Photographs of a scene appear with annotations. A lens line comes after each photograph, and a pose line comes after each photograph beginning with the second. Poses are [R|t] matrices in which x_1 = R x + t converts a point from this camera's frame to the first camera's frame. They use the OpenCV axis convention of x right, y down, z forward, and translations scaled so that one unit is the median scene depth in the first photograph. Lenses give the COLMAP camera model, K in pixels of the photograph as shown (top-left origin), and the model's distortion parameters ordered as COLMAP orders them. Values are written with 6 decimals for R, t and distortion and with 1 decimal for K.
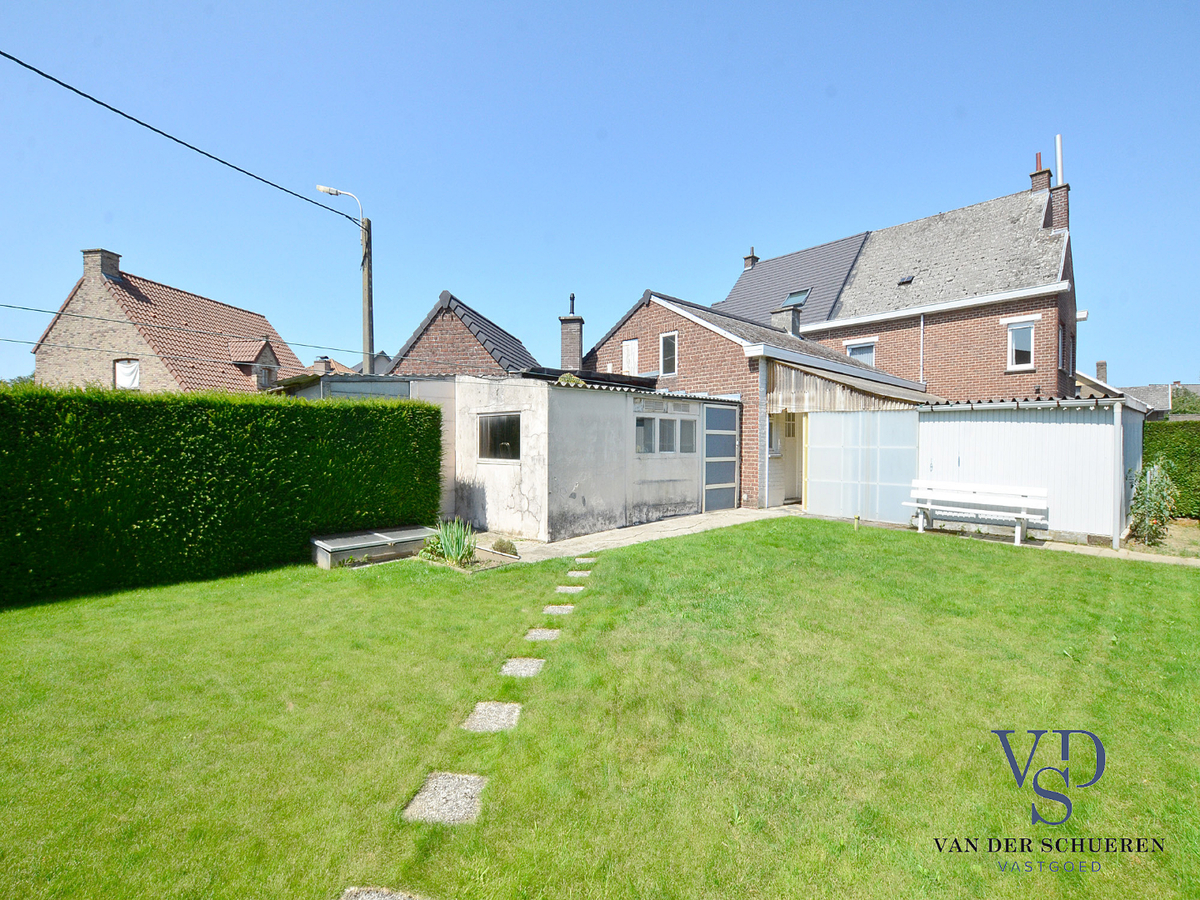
lens RADIAL K [[526.4, 0, 597.0], [0, 526.4, 453.0], [0, 0, 1]] dist [-0.039208, 0.007119]
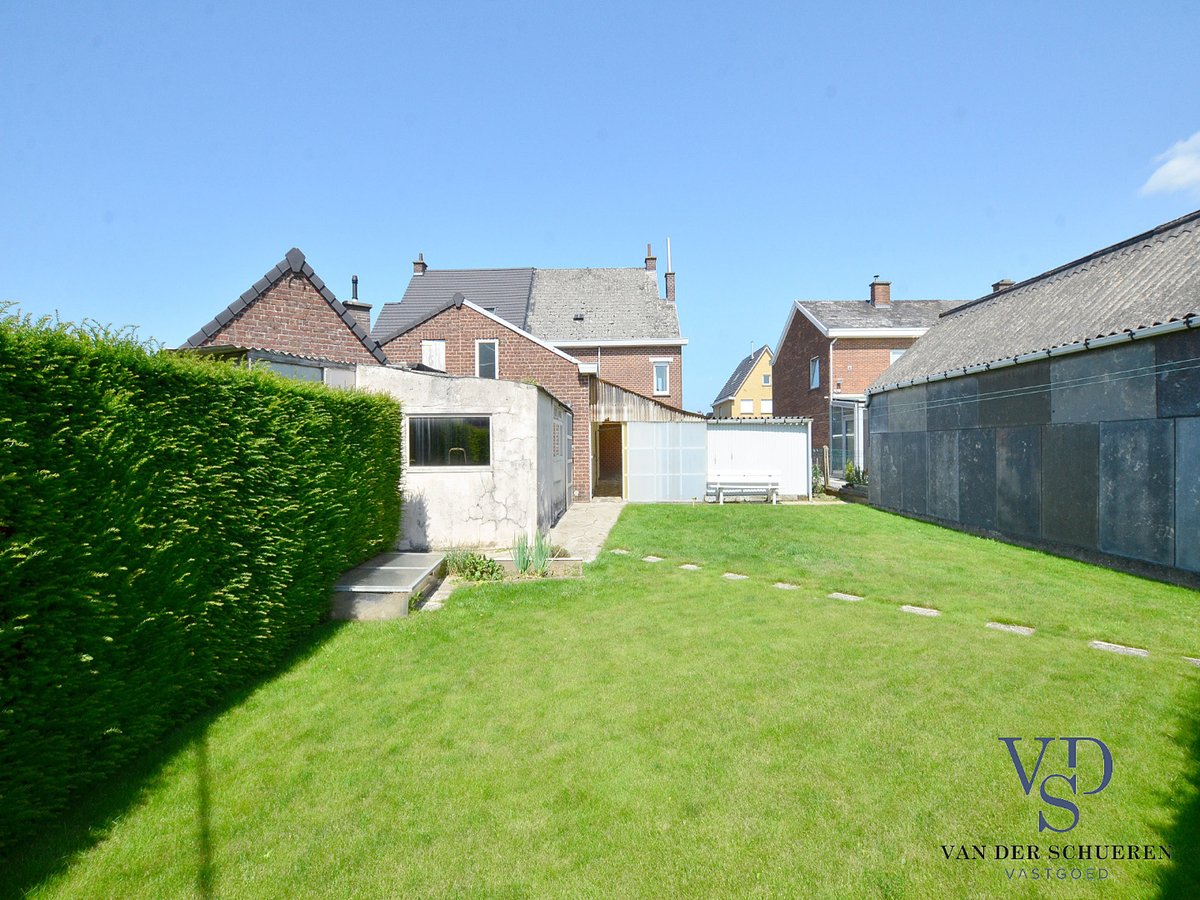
lens RADIAL K [[526.4, 0, 606.9], [0, 526.4, 457.1], [0, 0, 1]] dist [-0.039208, 0.007119]
pose [[0.673962, -0.024286, 0.738367, -0.600262], [0.027619, 0.999589, 0.007668, -0.003143], [-0.738250, 0.015225, 0.674356, 0.186731]]
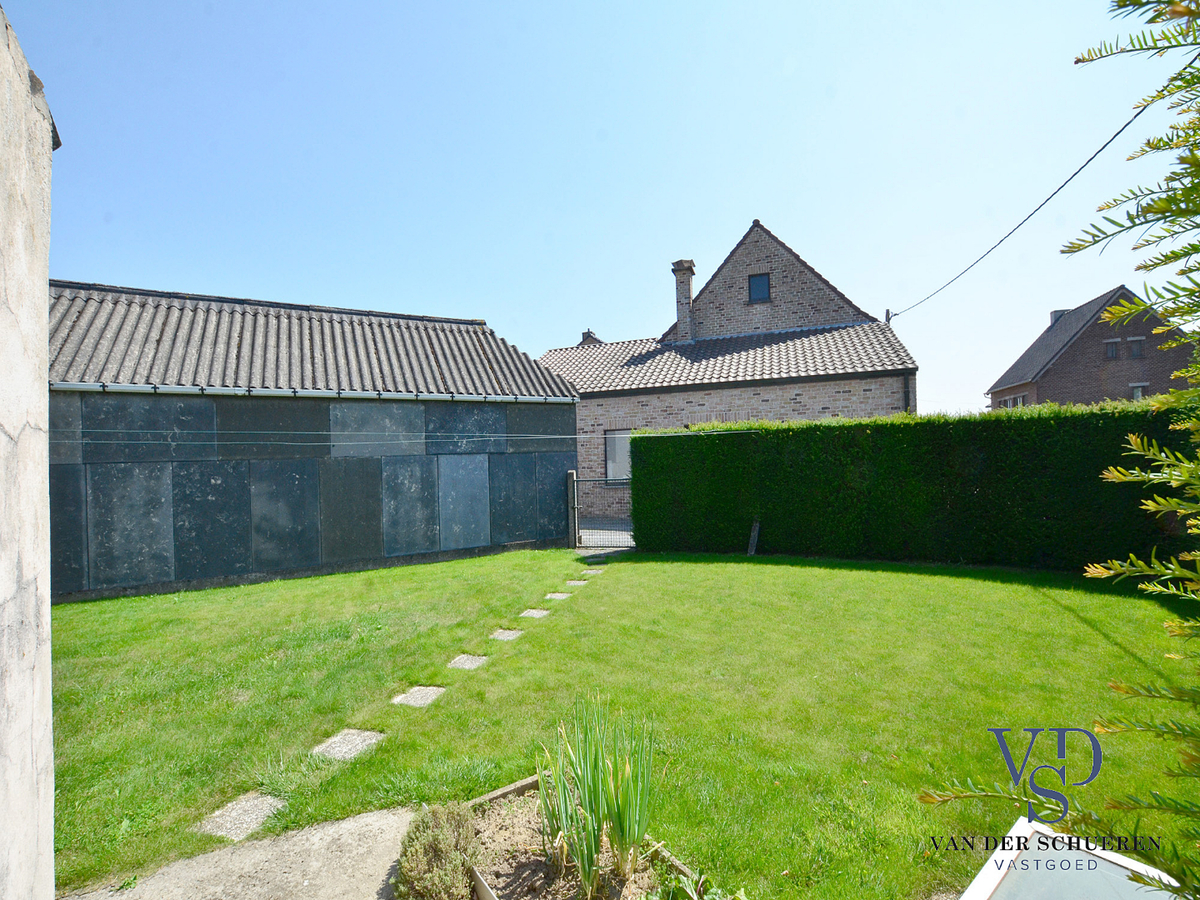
lens RADIAL K [[526.4, 0, 612.2], [0, 526.4, 452.8], [0, 0, 1]] dist [-0.039208, 0.007119]
pose [[-0.982250, 0.033720, 0.184521, -0.233841], [0.035166, 0.999371, 0.004569, -0.021538], [-0.184251, 0.010976, -0.982818, 0.918754]]
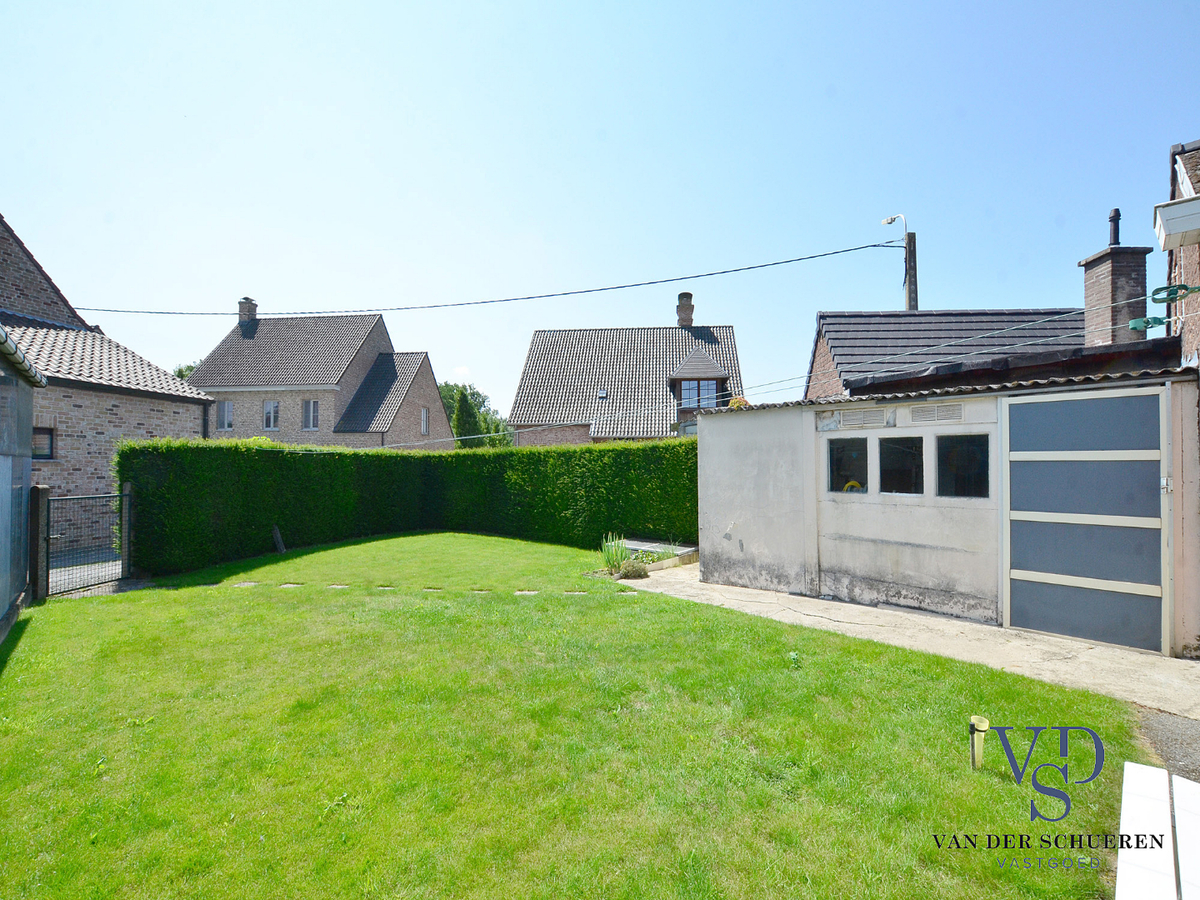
lens RADIAL K [[526.4, 0, 605.0], [0, 526.4, 454.2], [0, 0, 1]] dist [-0.039208, 0.007119]
pose [[0.023901, -0.026152, -0.999372, 0.706532], [-0.020230, 0.999440, -0.026637, -0.023844], [0.999510, 0.020854, 0.023358, 0.666051]]
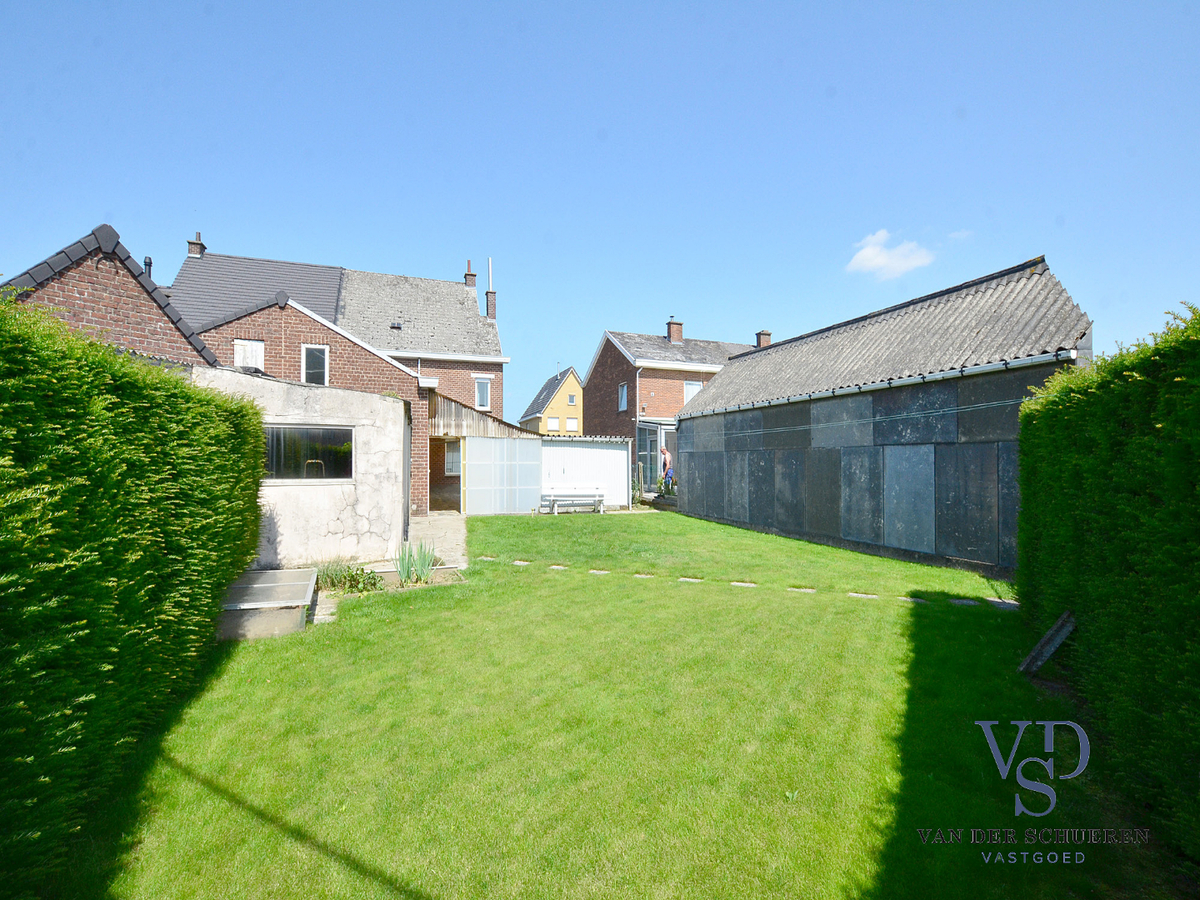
lens RADIAL K [[526.4, 0, 609.0], [0, 526.4, 458.6], [0, 0, 1]] dist [-0.039208, 0.007119]
pose [[0.348205, 0.002178, 0.937416, -0.728832], [0.019033, 0.999775, -0.009392, -0.004044], [-0.937225, 0.021112, 0.348085, 0.225040]]
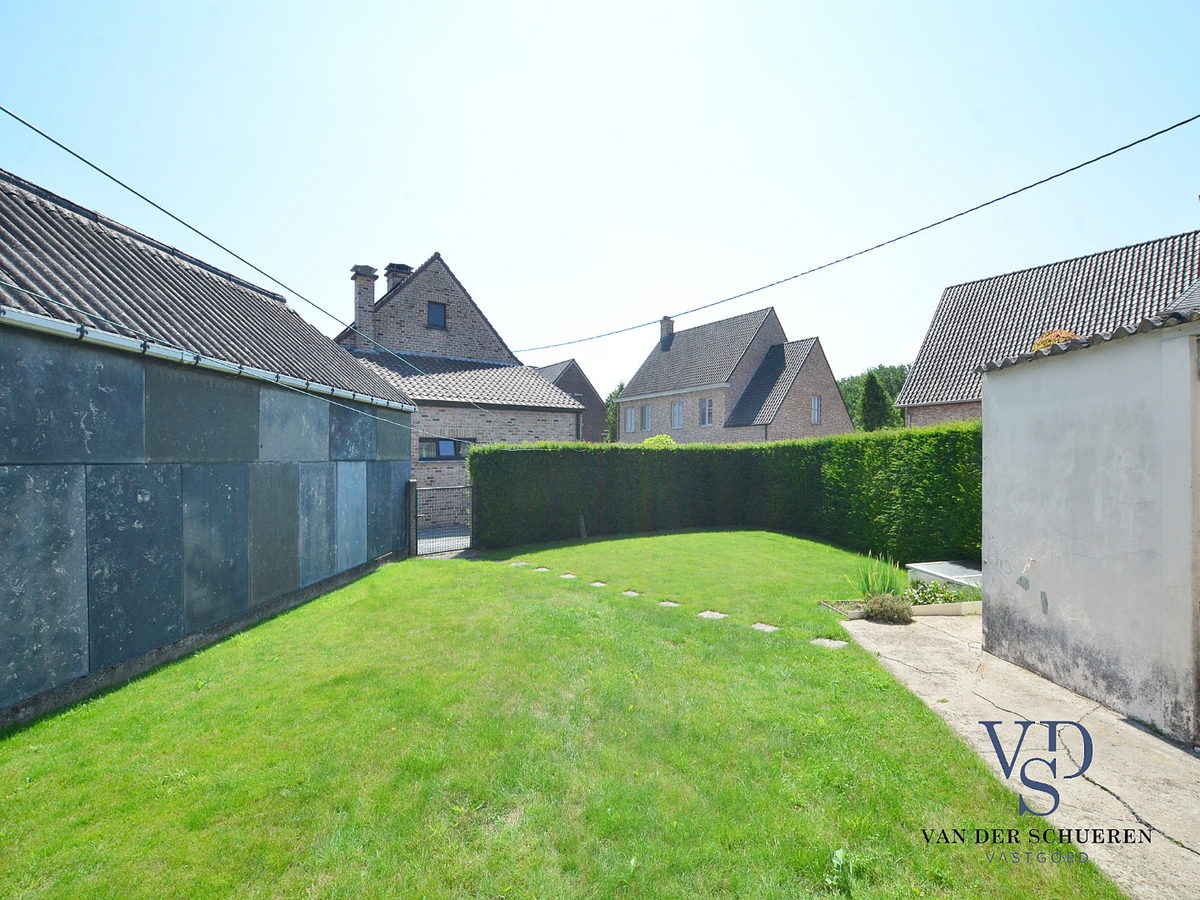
lens RADIAL K [[526.4, 0, 613.7], [0, 526.4, 464.7], [0, 0, 1]] dist [-0.039208, 0.007119]
pose [[-0.687994, 0.015673, -0.725547, 0.488355], [0.001459, 0.999795, 0.020214, -0.034328], [0.725715, 0.012849, -0.687875, 0.905353]]
